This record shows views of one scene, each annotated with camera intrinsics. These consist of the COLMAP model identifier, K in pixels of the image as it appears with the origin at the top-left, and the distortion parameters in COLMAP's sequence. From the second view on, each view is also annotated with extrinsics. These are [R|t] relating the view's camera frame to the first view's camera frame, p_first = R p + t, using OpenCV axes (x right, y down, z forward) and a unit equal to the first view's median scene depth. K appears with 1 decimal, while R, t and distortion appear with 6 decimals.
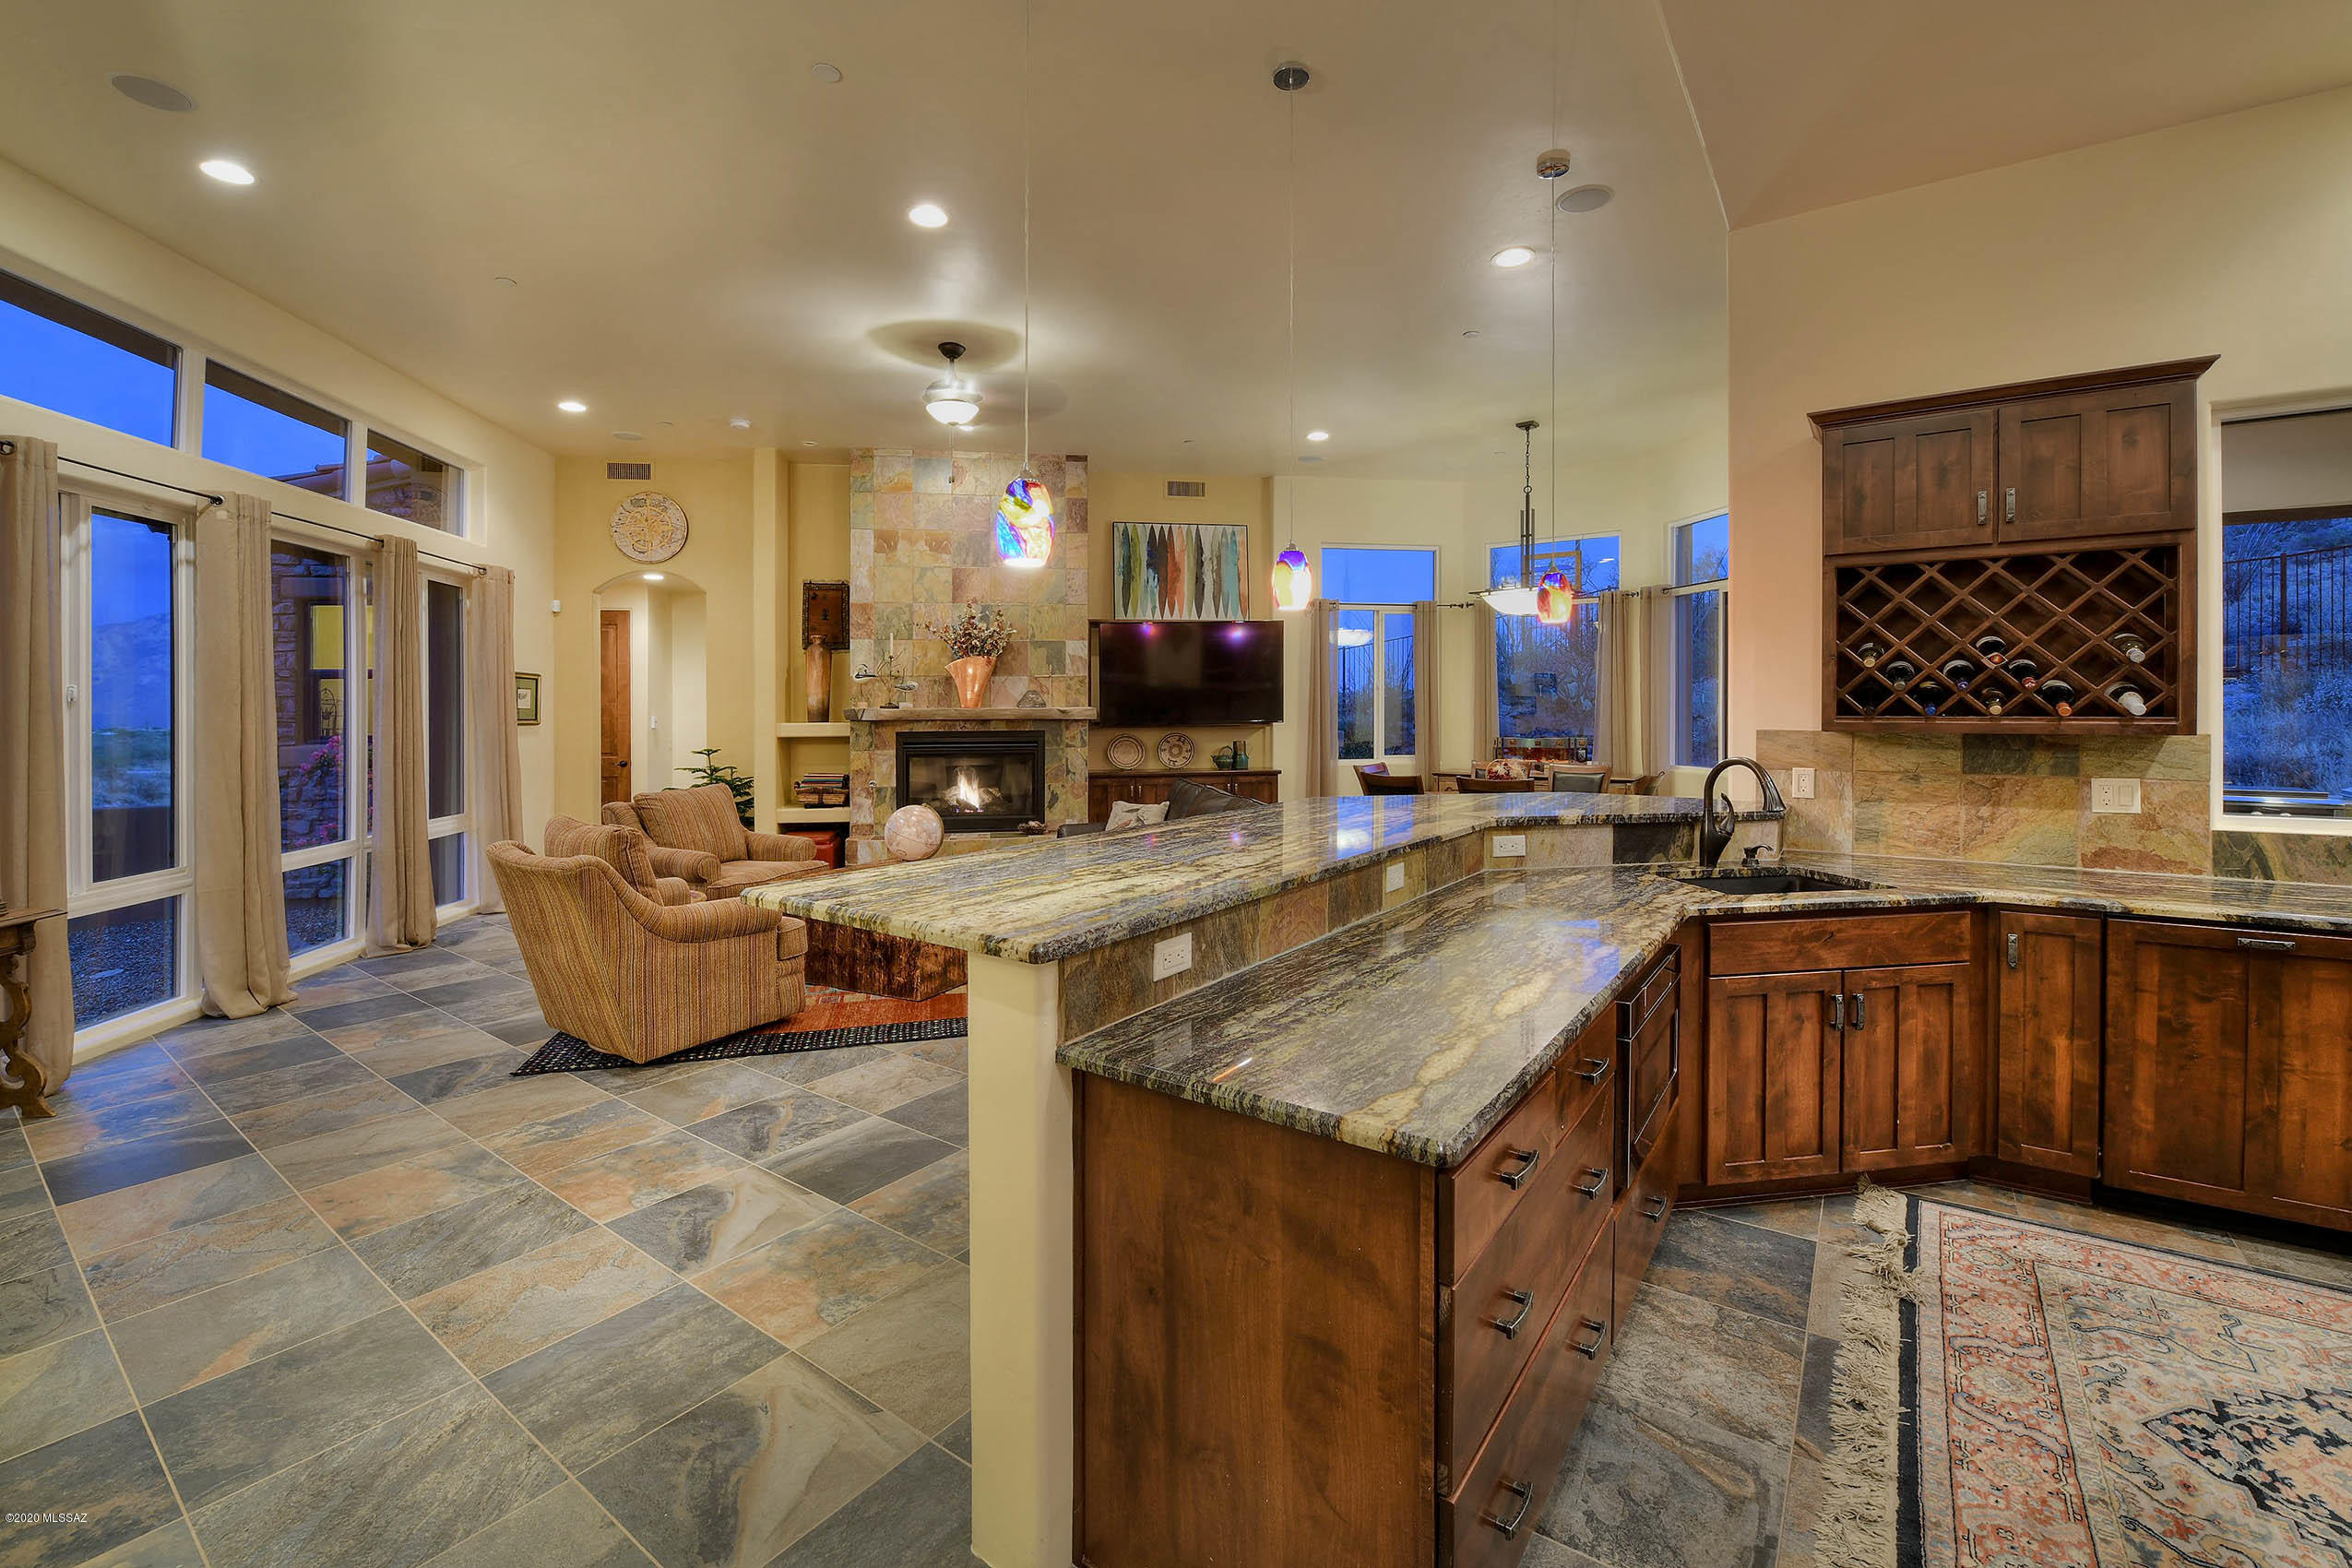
lens RADIAL K [[1002.5, 0, 1231.0], [0, 1002.5, 711.3], [0, 0, 1]] dist [-0.010648, -0.002294]
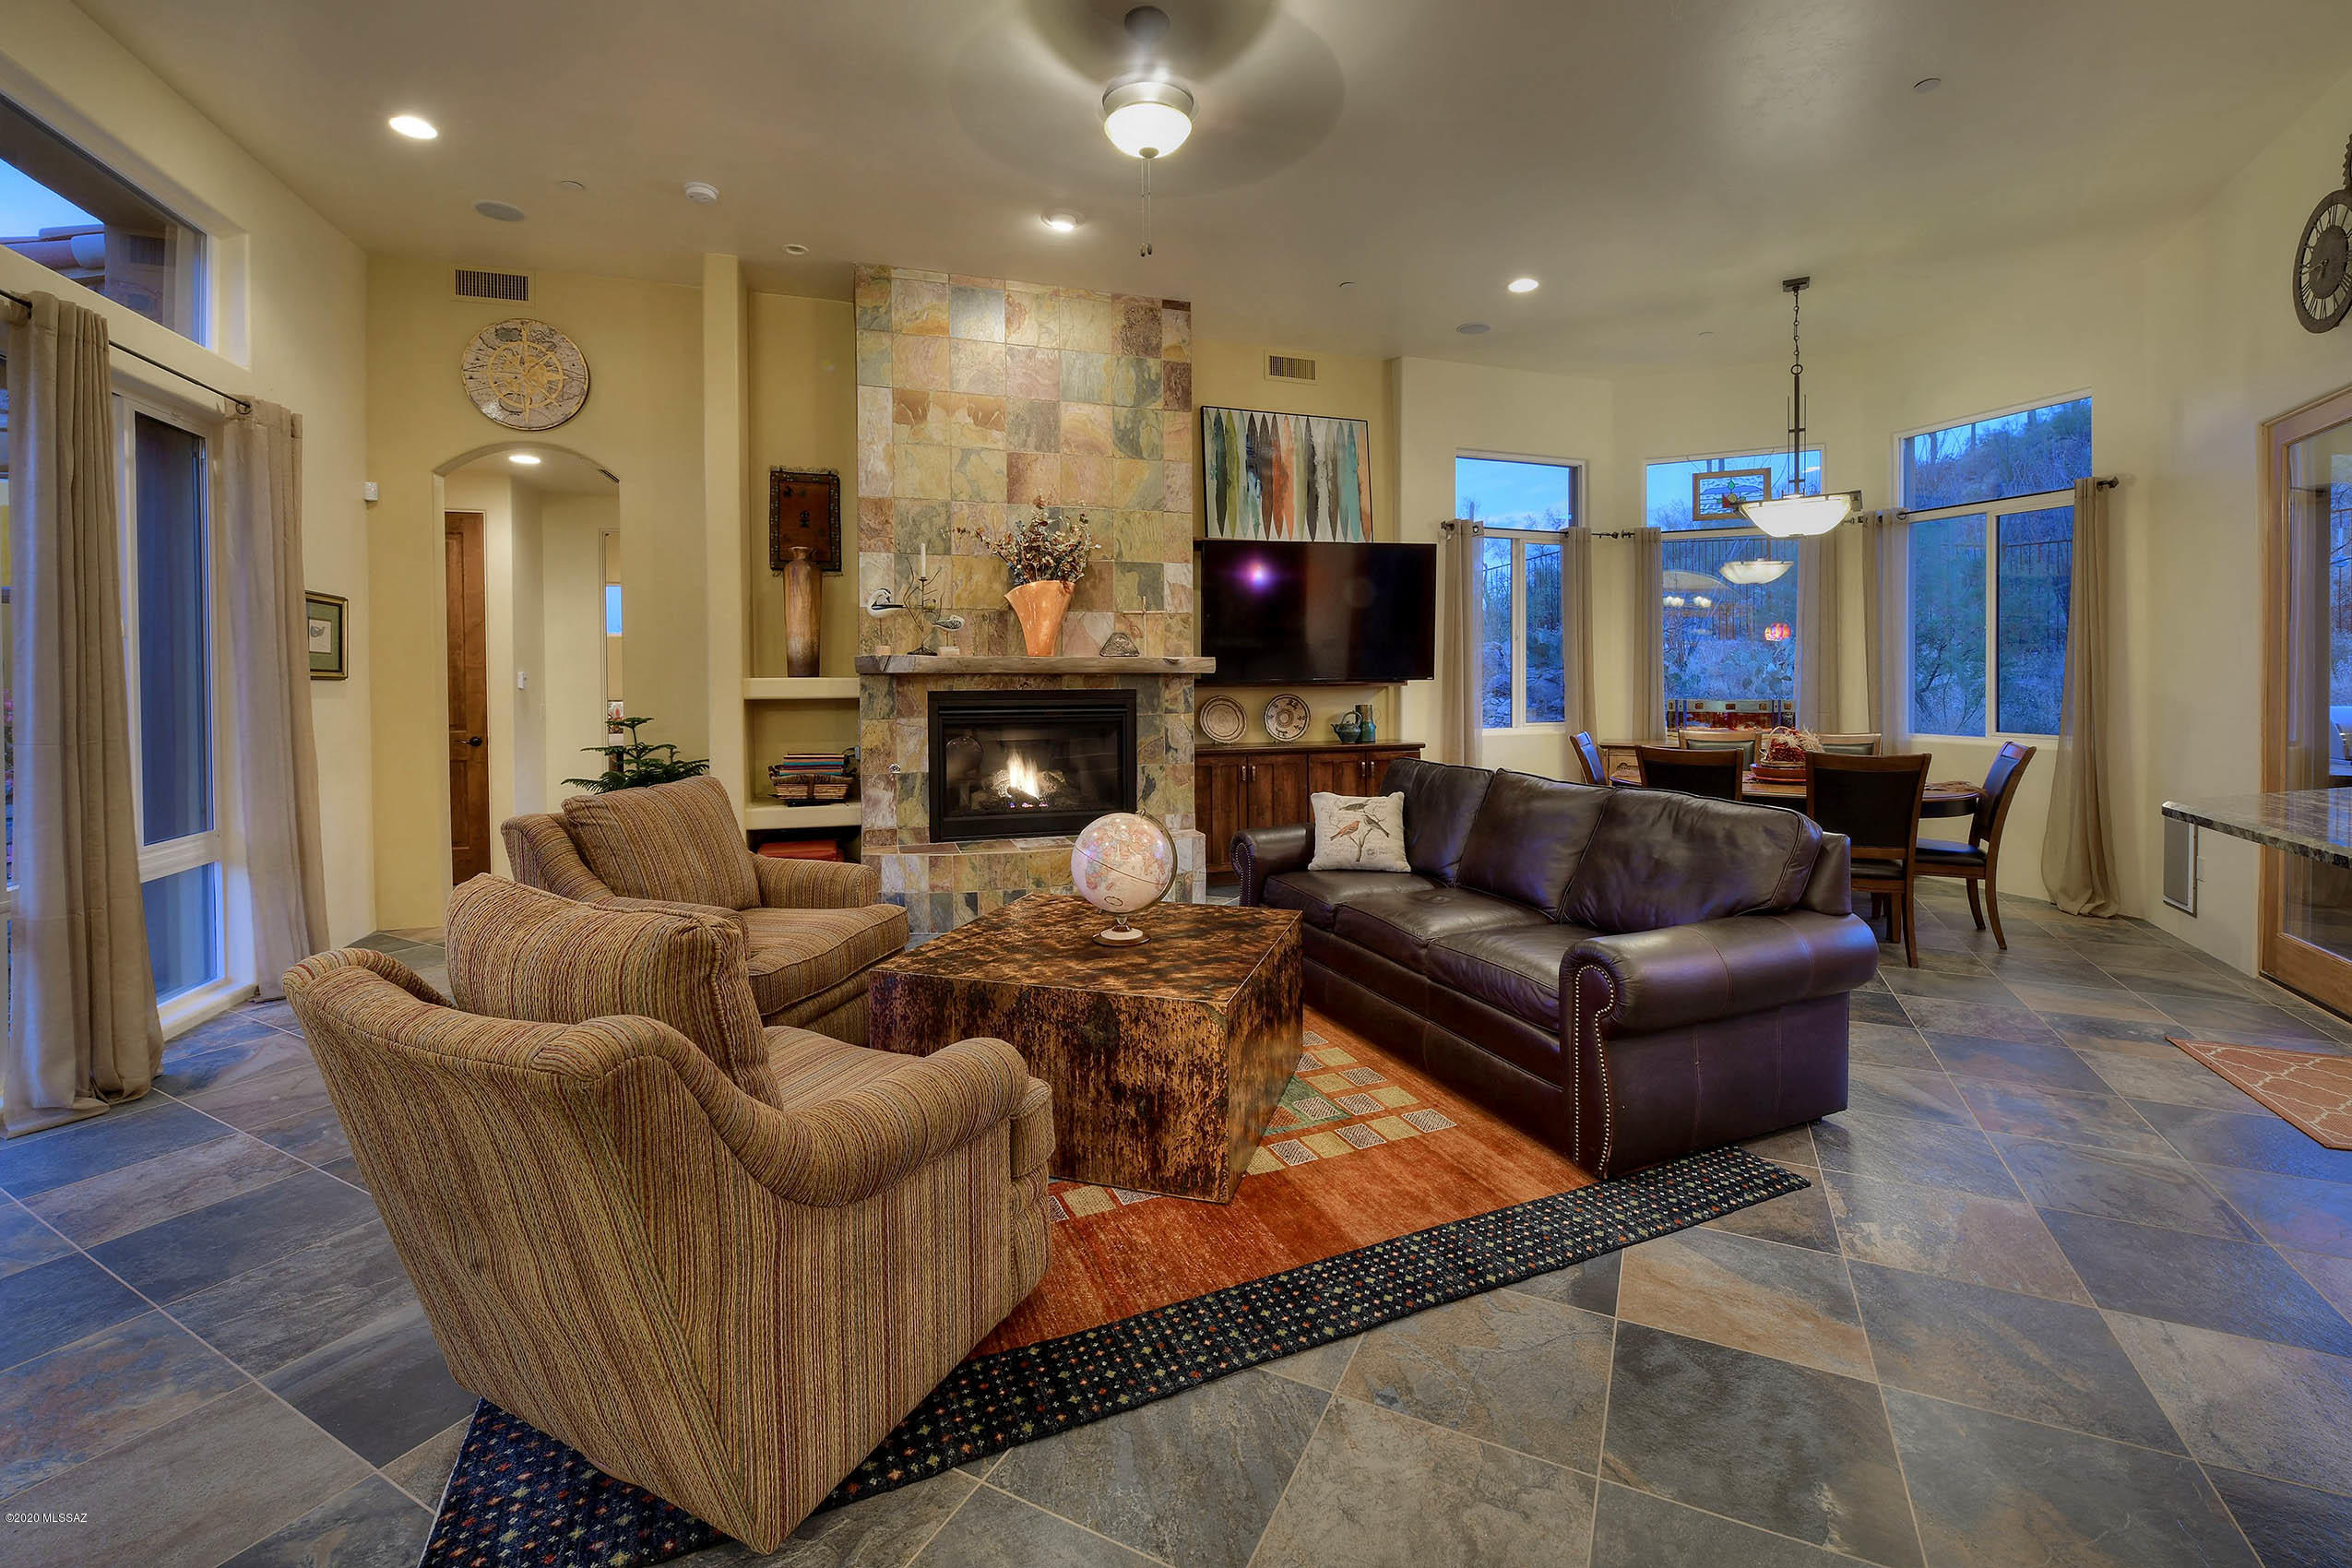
lens RADIAL K [[1002.5, 0, 1213.5], [0, 1002.5, 702.8], [0, 0, 1]] dist [-0.010648, -0.002294]
pose [[0.990861, -0.001791, 0.134873, -0.233652], [-0.000975, 0.999791, 0.020441, 0.014314], [-0.134881, -0.020385, 0.990652, 0.303096]]
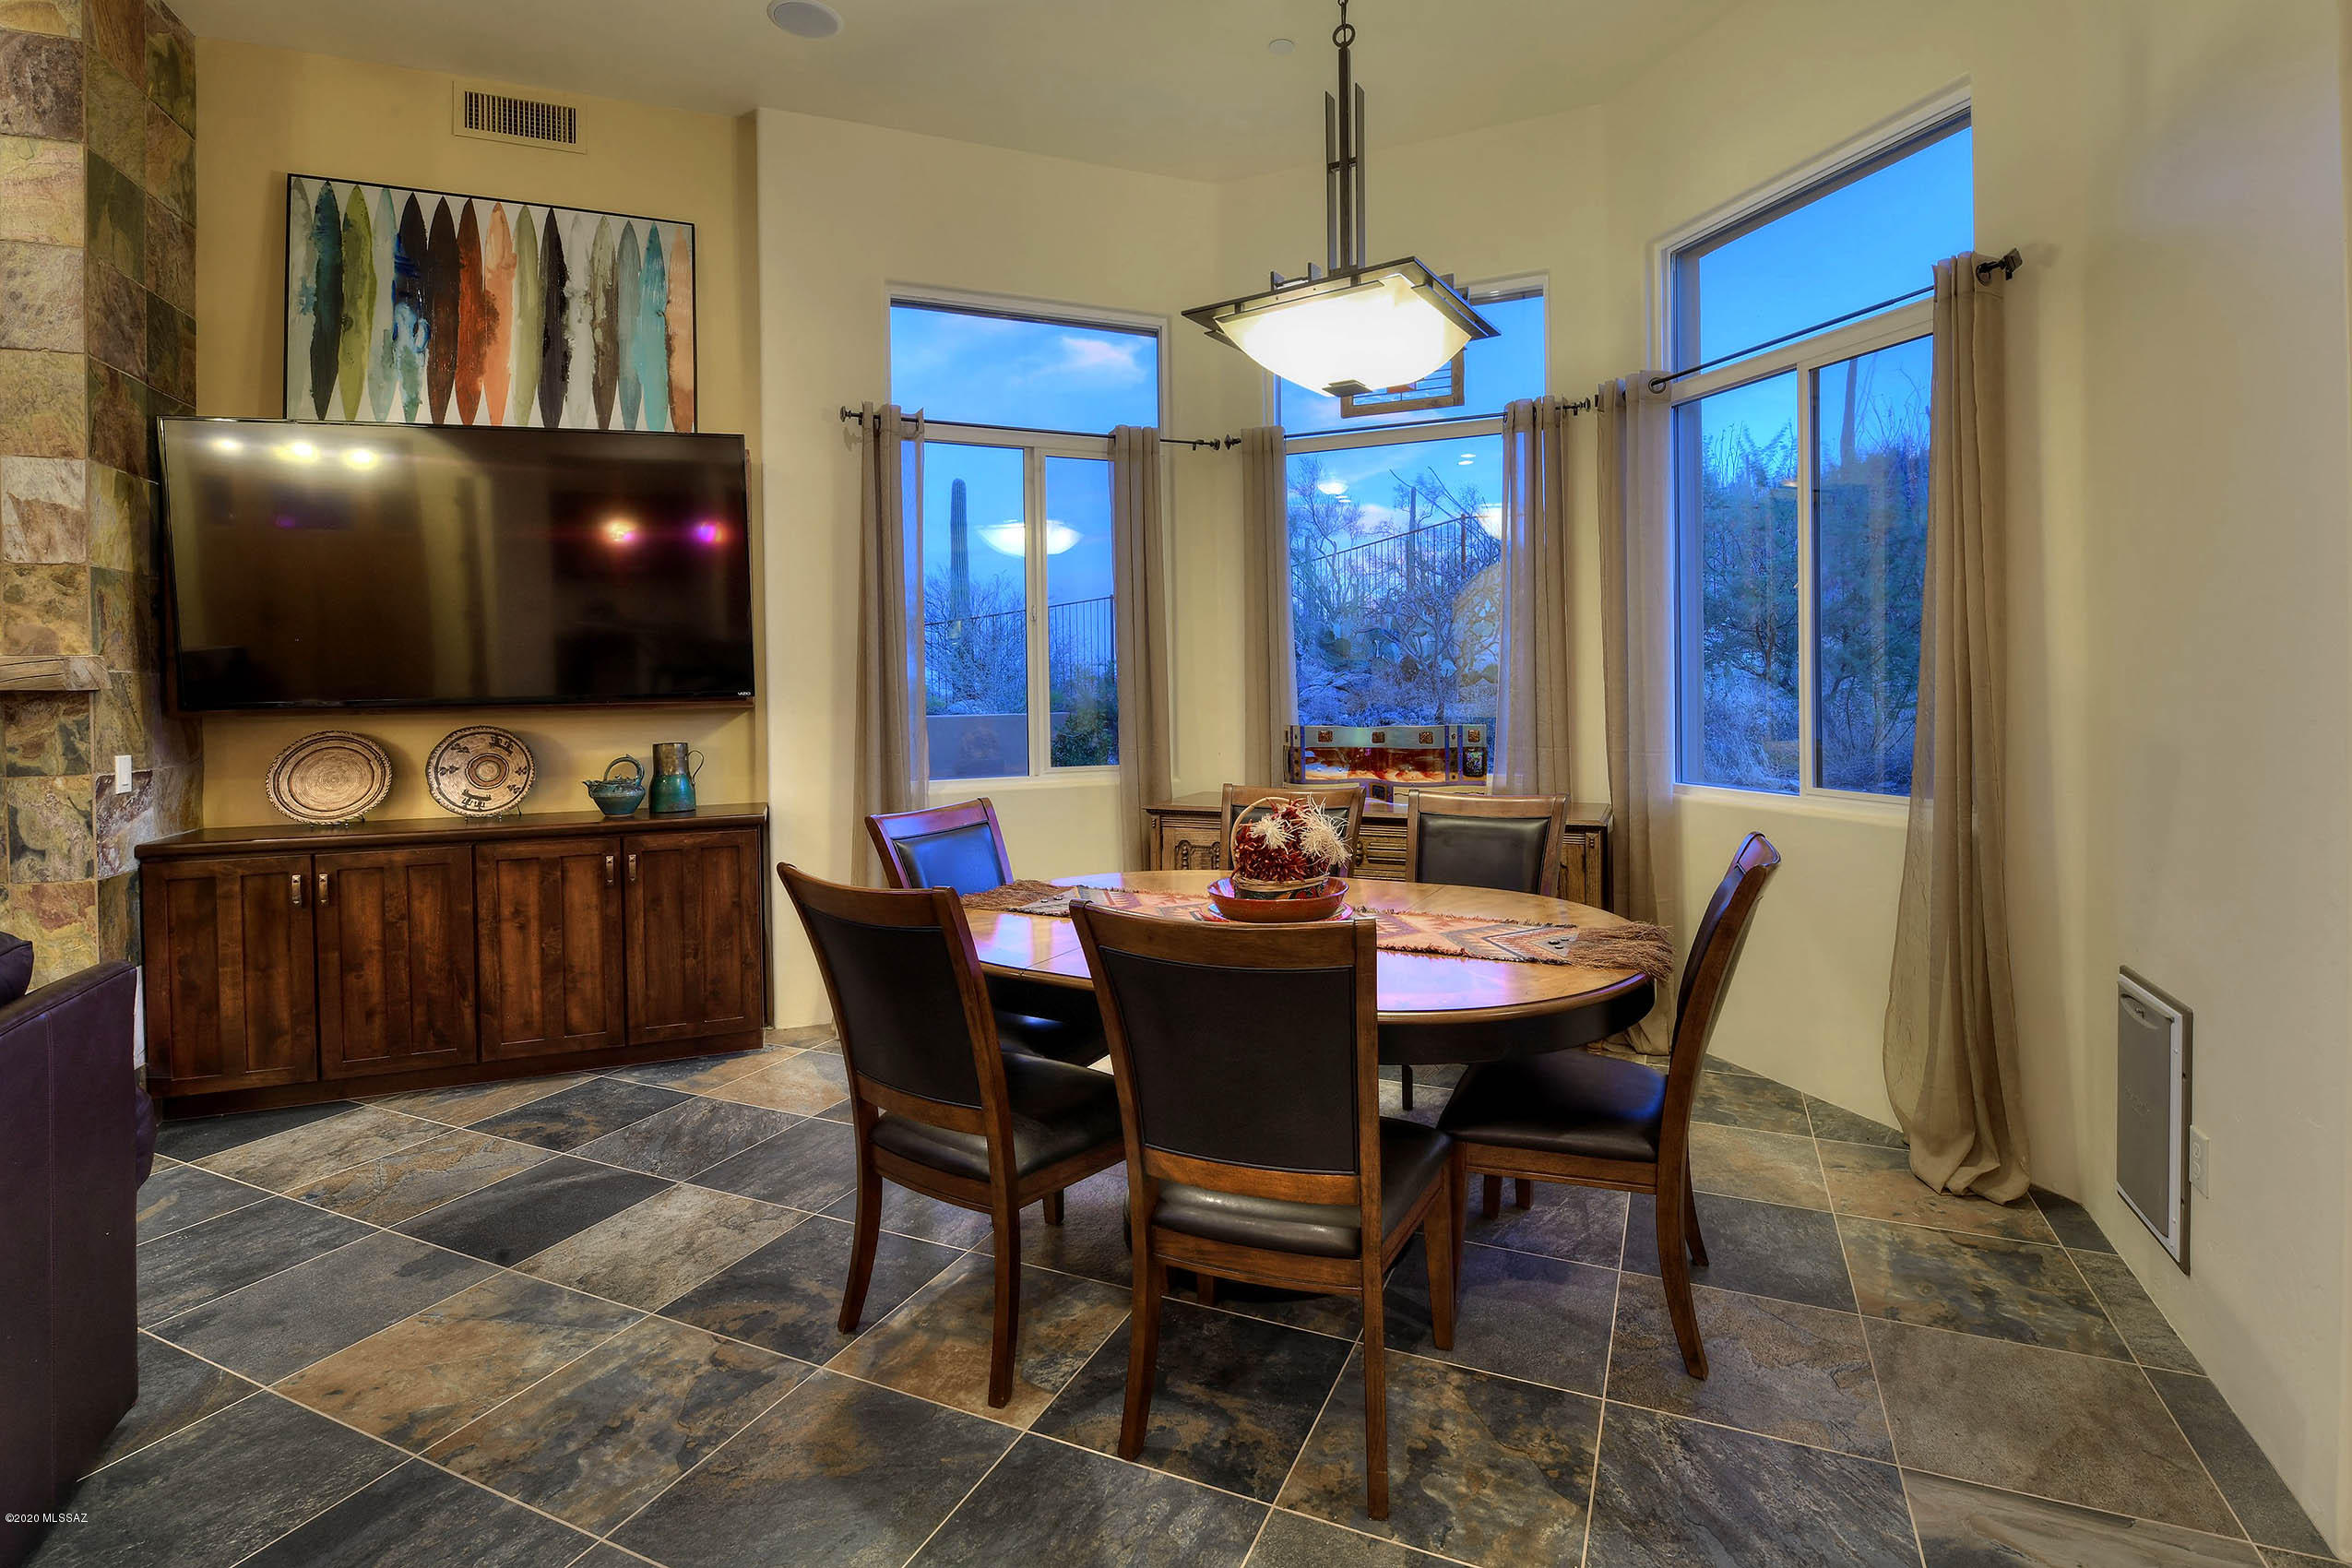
lens RADIAL K [[1065.9, 0, 1228.0], [0, 1065.9, 713.7], [0, 0, 1]] dist [-0.014241, -0.000197]
pose [[0.987460, -0.014275, 0.157221, 0.187814], [0.012114, 0.999819, 0.014694, 0.015621], [-0.157402, -0.012605, 0.987454, 0.614897]]
